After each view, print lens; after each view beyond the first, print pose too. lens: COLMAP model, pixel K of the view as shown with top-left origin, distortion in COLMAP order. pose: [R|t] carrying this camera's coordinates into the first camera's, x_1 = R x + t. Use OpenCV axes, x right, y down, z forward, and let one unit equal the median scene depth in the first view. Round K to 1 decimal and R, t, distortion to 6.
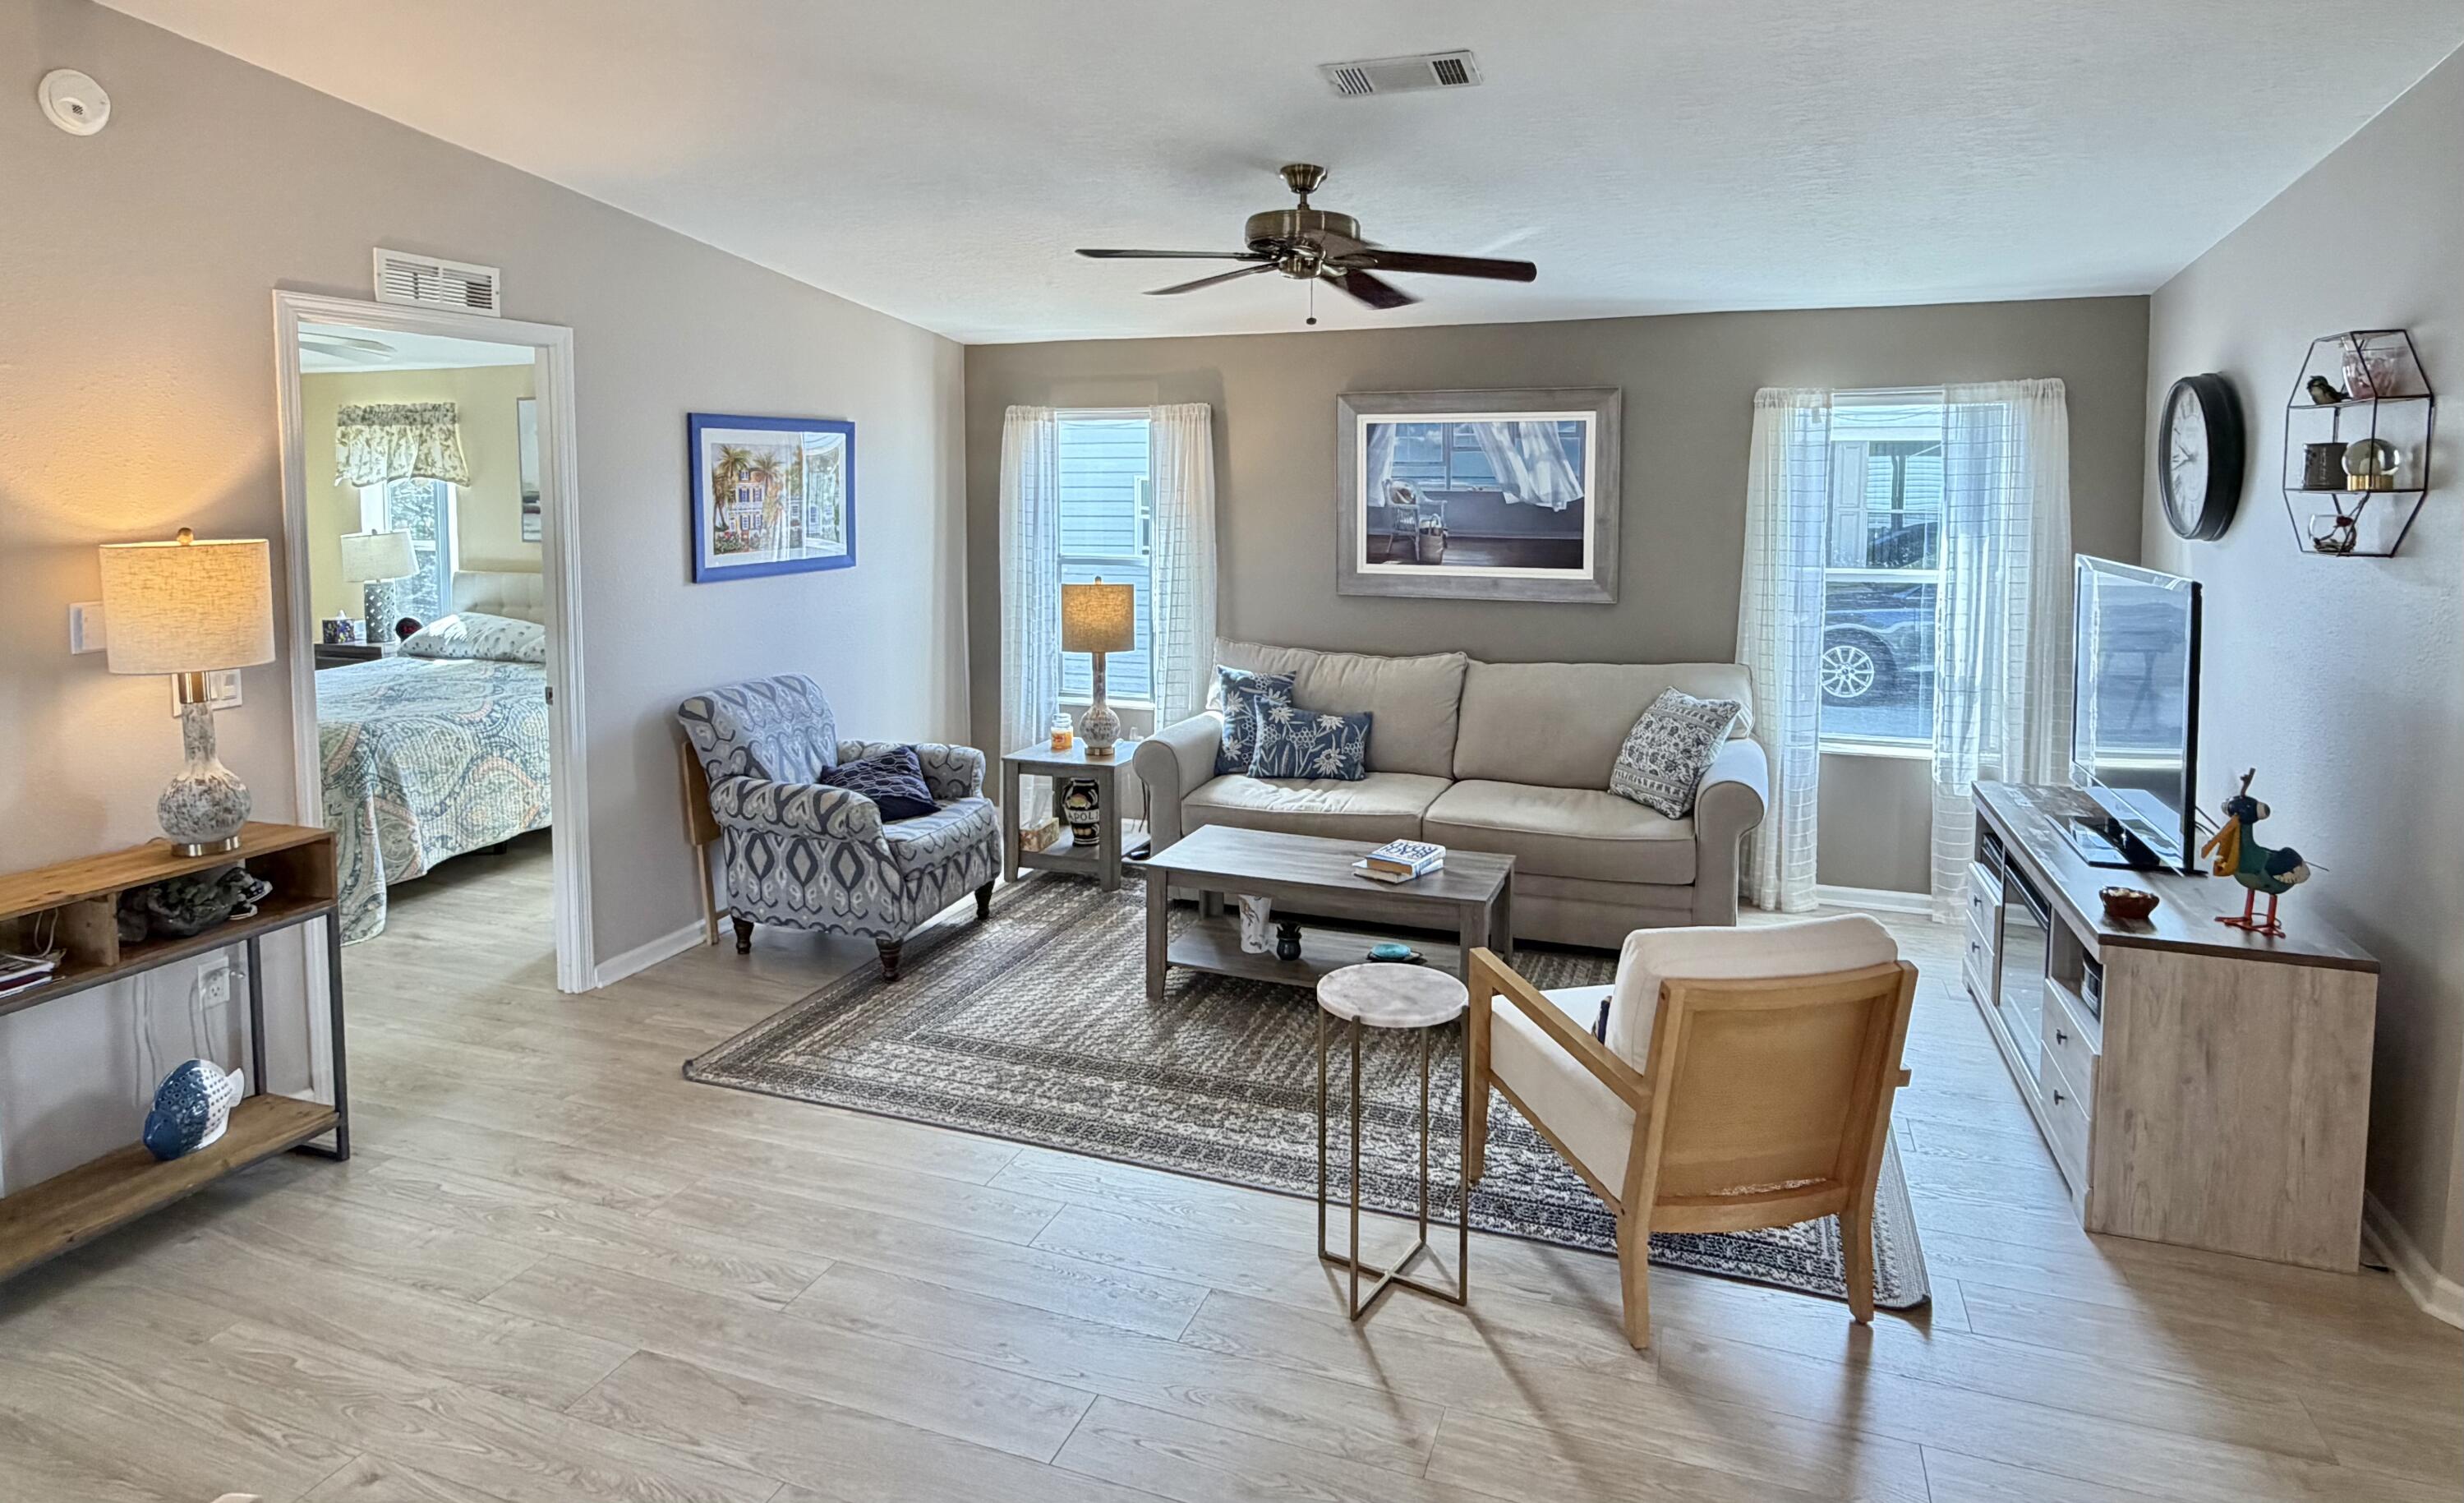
lens RADIAL K [[1386.6, 0, 1200.9], [0, 1386.6, 574.4], [0, 0, 1]] dist [-0.000811, -0.000519]
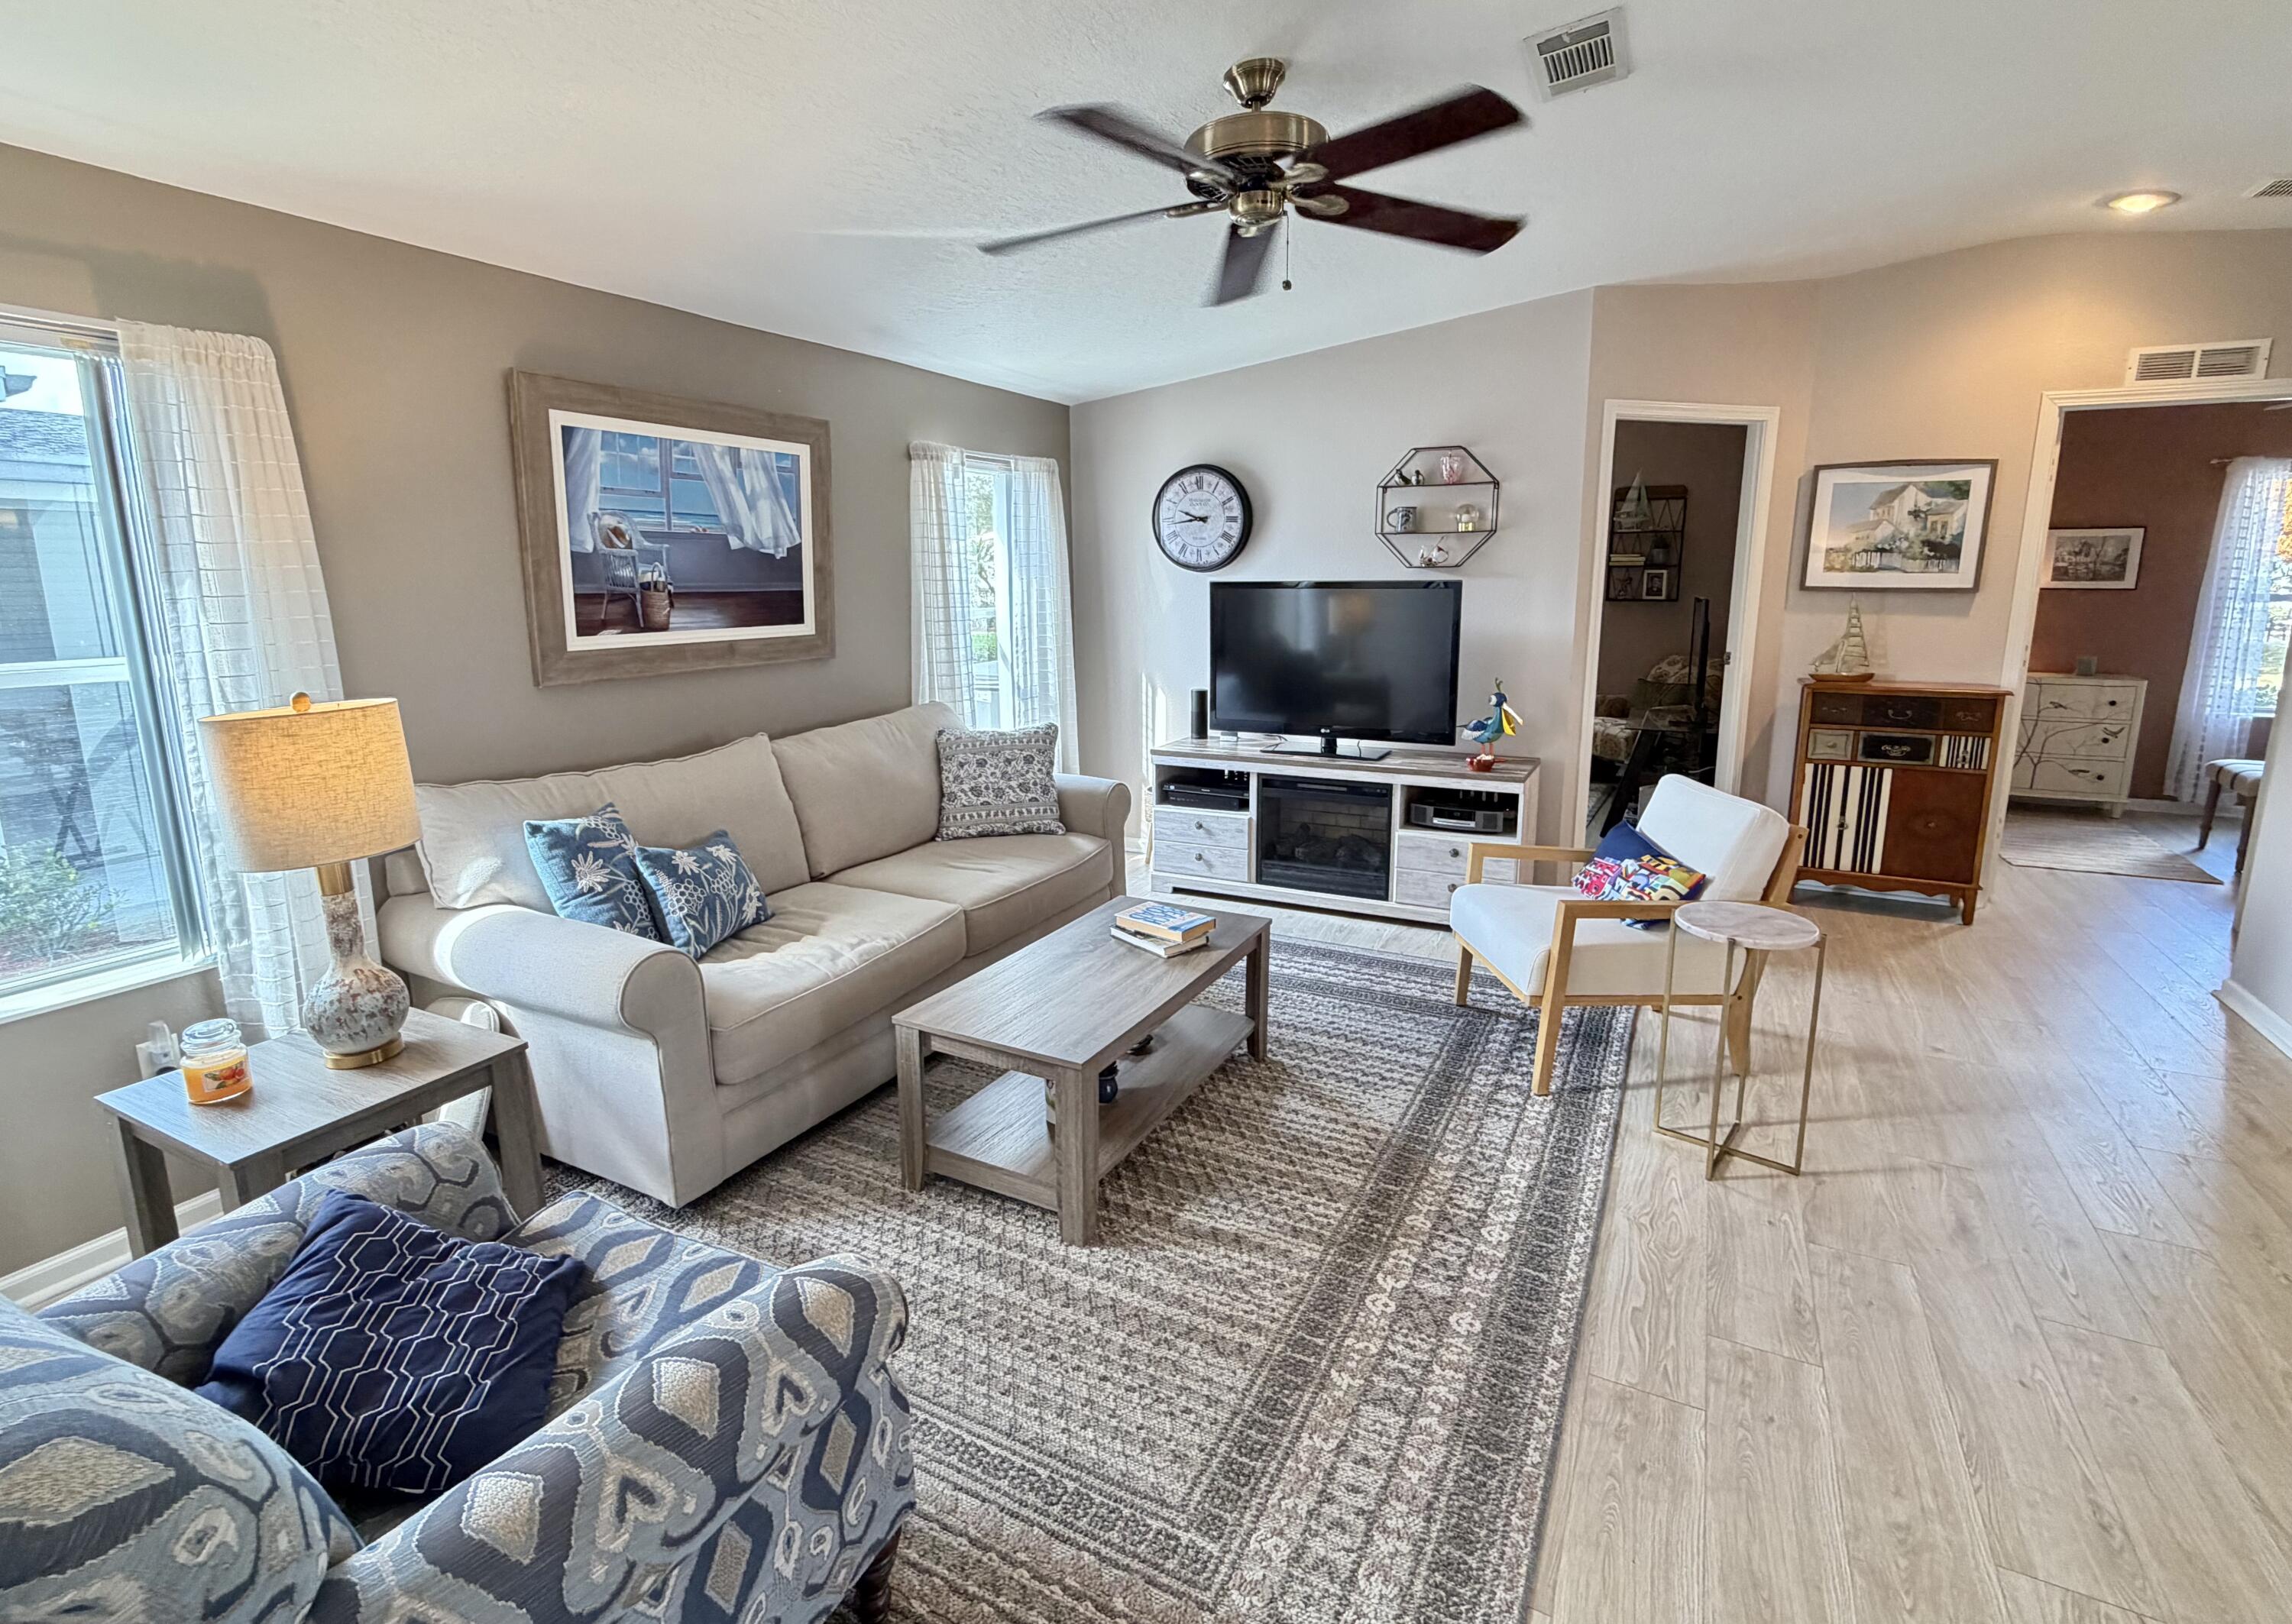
lens RADIAL K [[1071.2, 0, 1144.4], [0, 1071.2, 766.1], [0, 0, 1]] dist [0.001619, -0.000425]
pose [[0.111851, -0.176891, 0.977854, -0.478935], [0.075752, 0.982683, 0.169100, -0.016635], [-0.990834, 0.055160, 0.123314, 0.831876]]
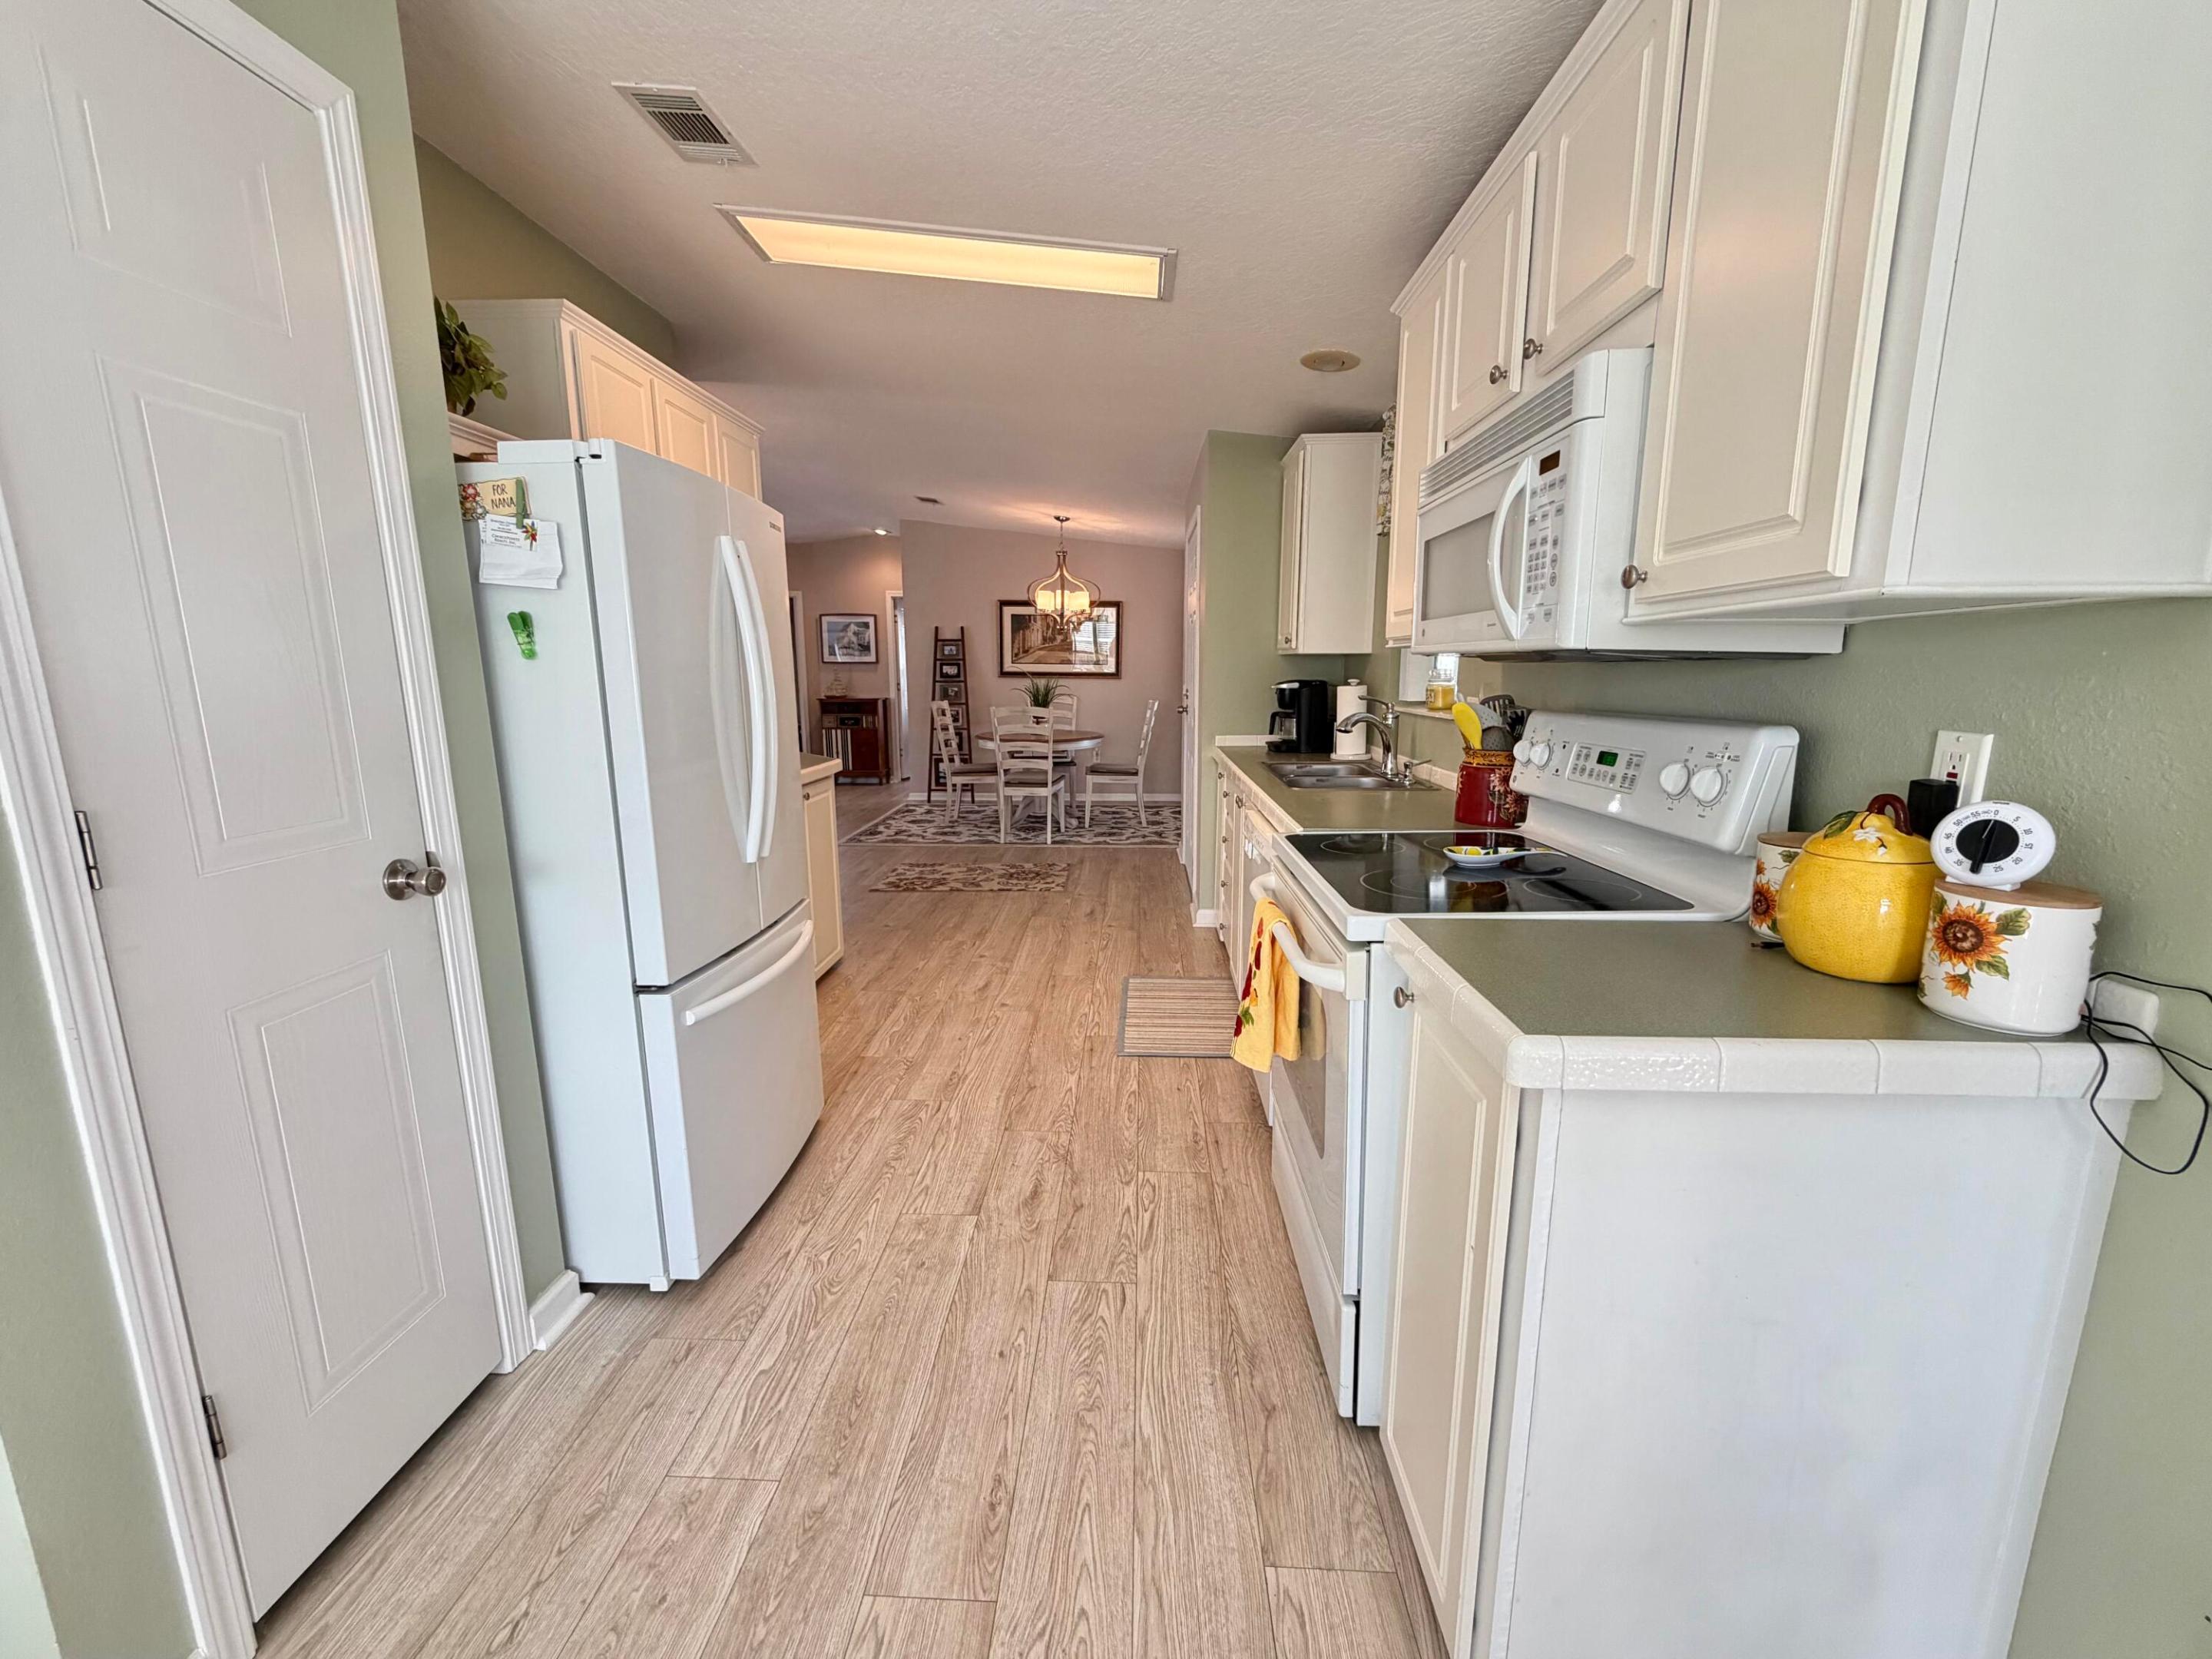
lens RADIAL K [[844.5, 0, 1113.6], [0, 844.5, 828.7], [0, 0, 1]] dist [-0.000956, 0.000046]
pose [[-0.328774, -0.176788, 0.927714, -1.571063], [0.074214, 0.974449, 0.211995, 0.048295], [-0.941488, 0.138548, -0.307254, 0.352791]]
